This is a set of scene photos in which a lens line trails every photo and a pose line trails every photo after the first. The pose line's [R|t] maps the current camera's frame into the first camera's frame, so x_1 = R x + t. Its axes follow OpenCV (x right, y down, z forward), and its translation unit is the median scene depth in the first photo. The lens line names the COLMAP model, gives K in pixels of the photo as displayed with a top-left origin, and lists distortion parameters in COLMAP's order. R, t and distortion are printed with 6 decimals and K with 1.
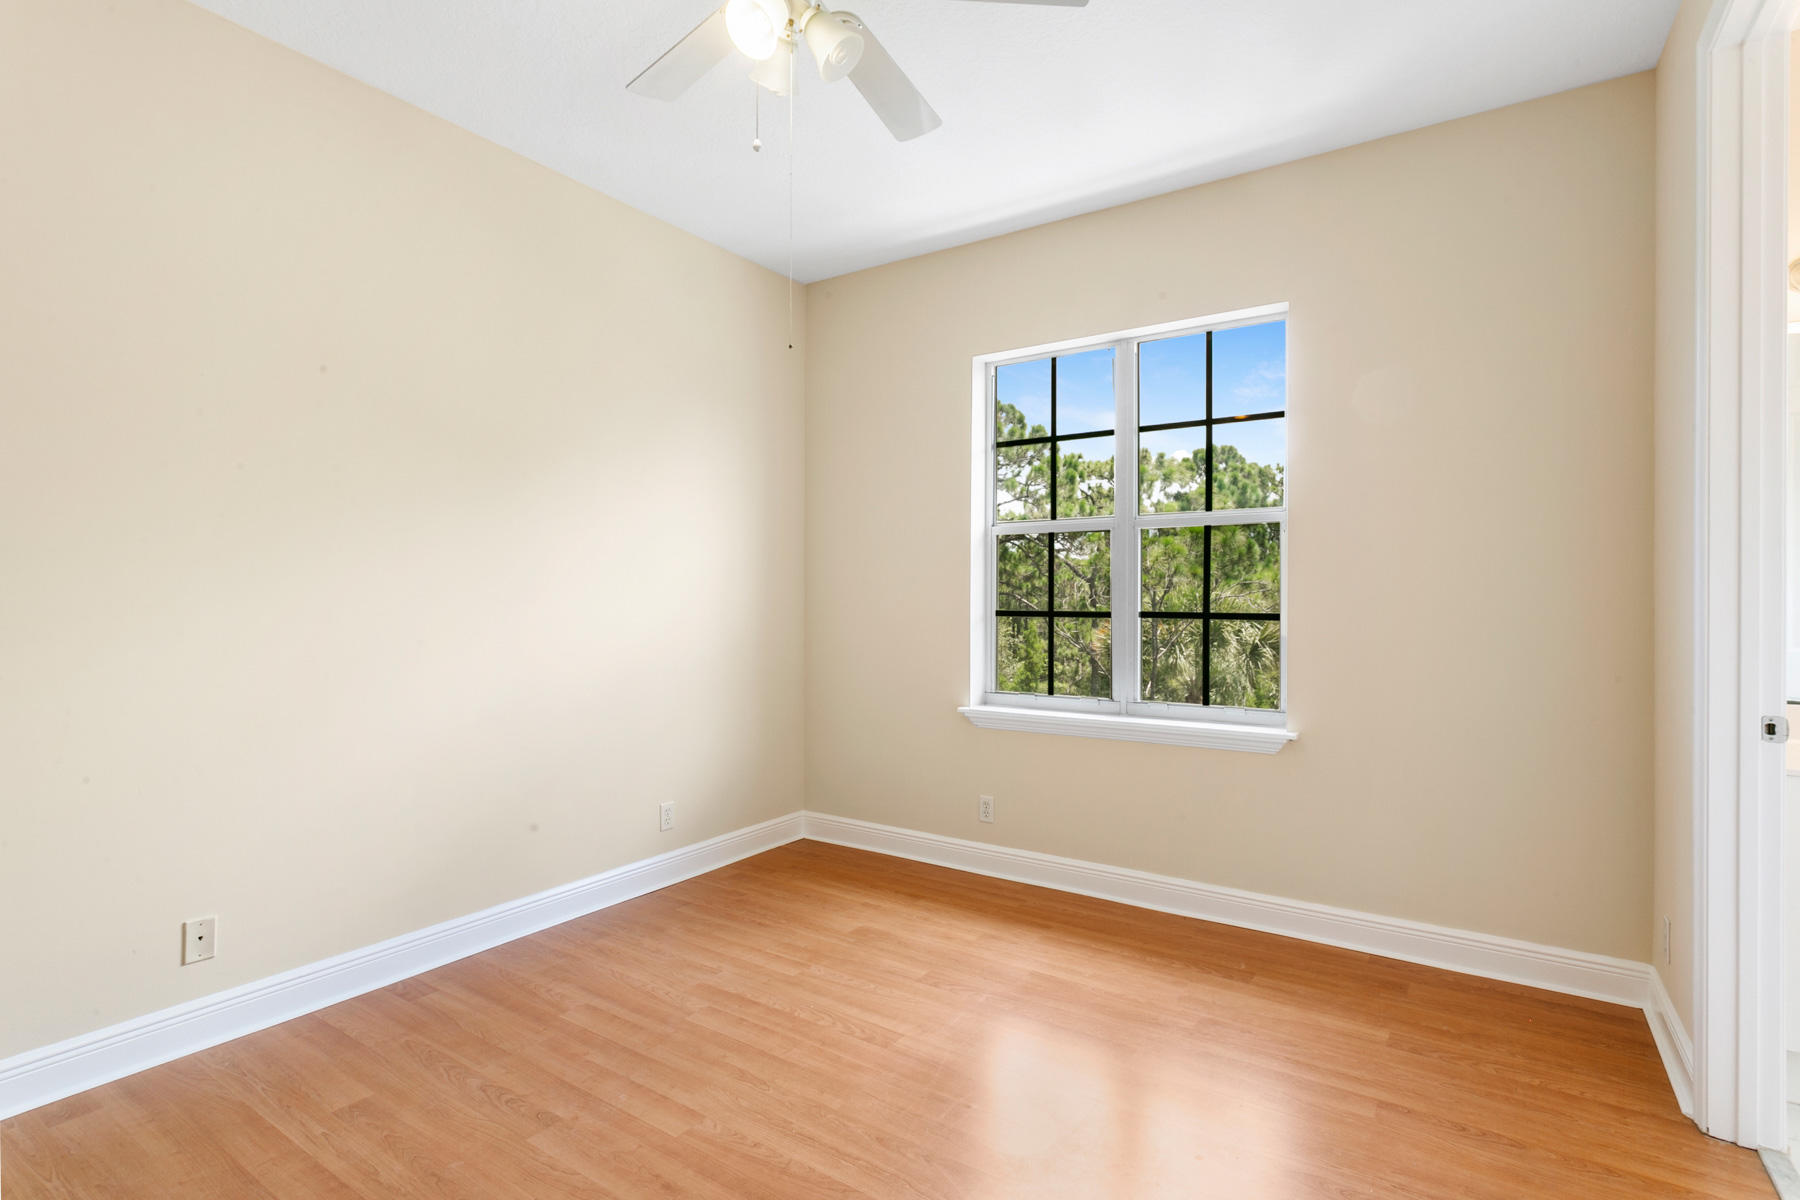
lens RADIAL K [[870.9, 0, 890.0], [0, 870.9, 605.0], [0, 0, 1]] dist [0.004332, 0.000436]
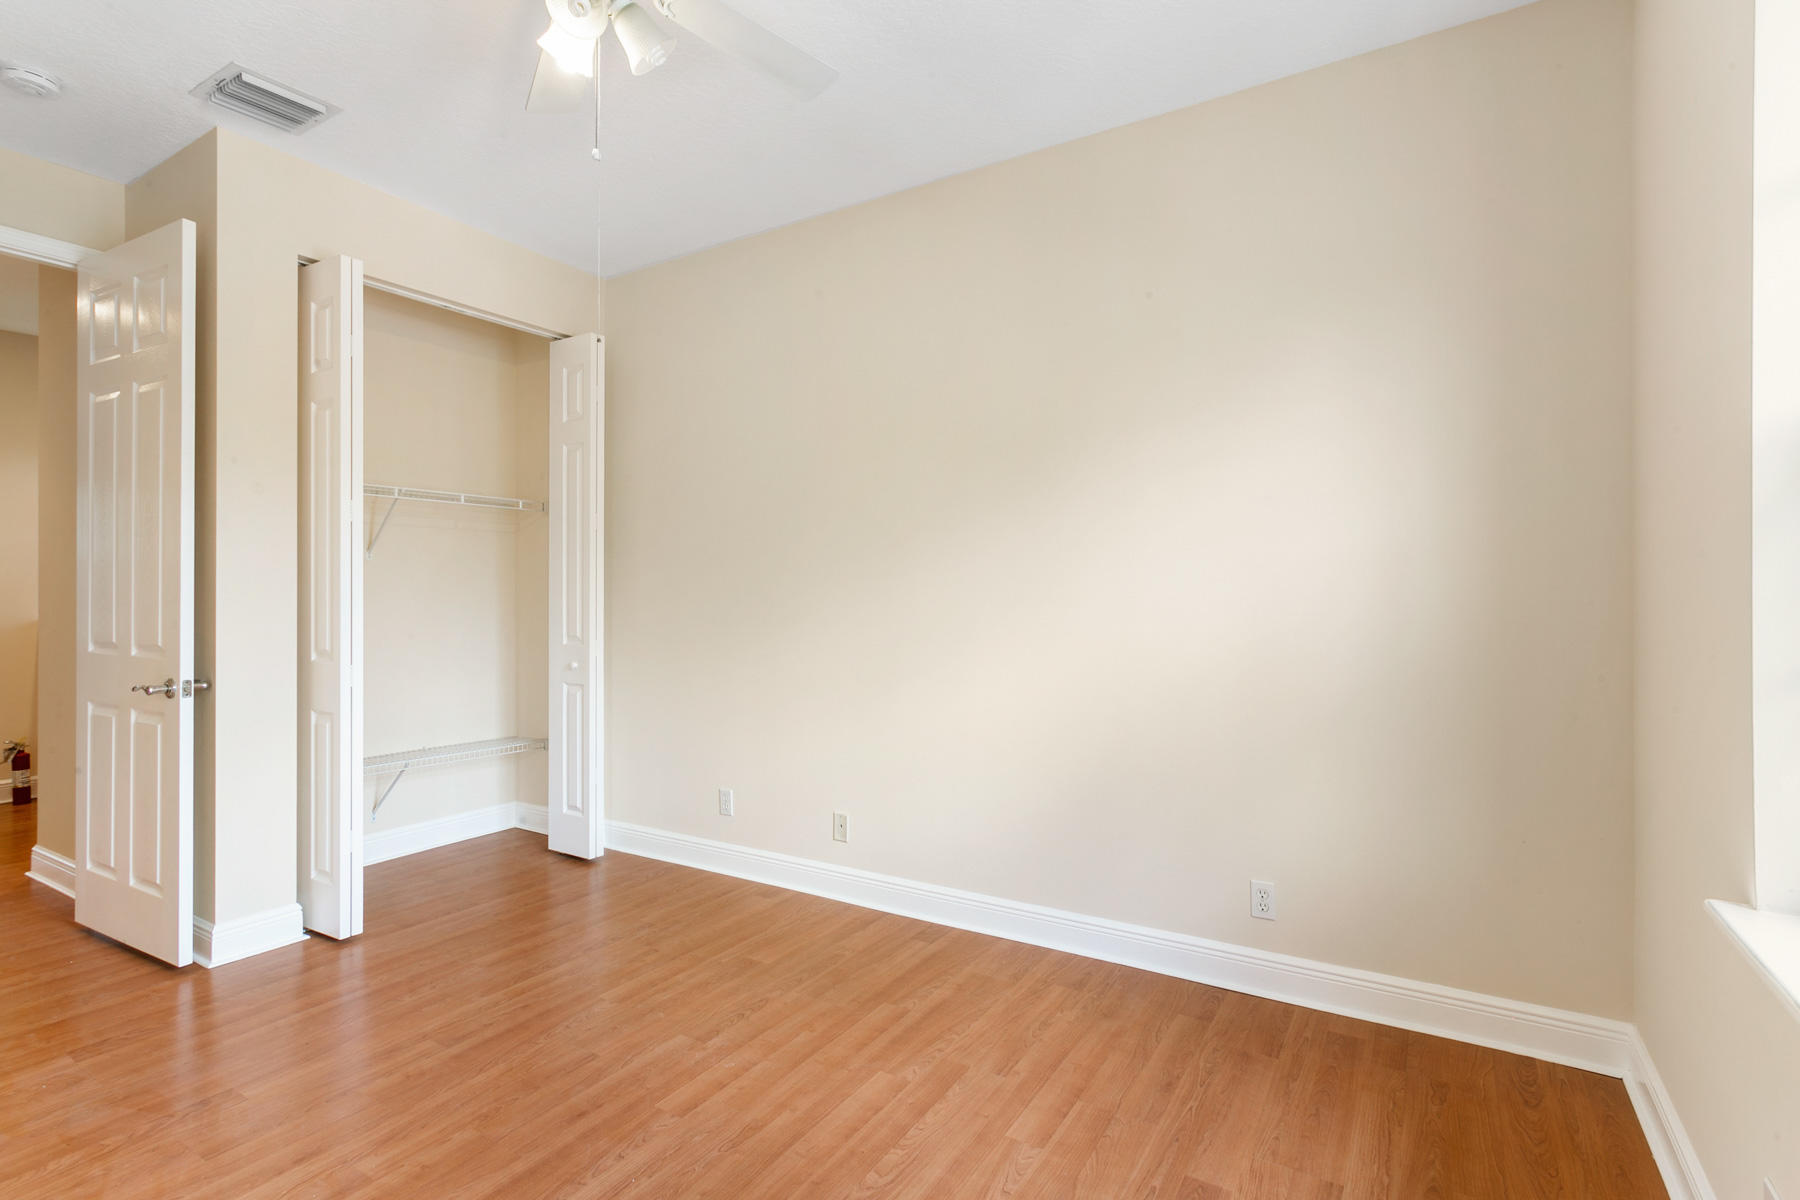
lens RADIAL K [[870.9, 0, 895.4], [0, 870.9, 596.6], [0, 0, 1]] dist [0.004332, 0.000436]
pose [[0.045545, 0.000780, -0.998962, 0.625979], [-0.008183, 0.999966, 0.000407, 0.001271], [0.998929, 0.008156, 0.045550, 0.960780]]
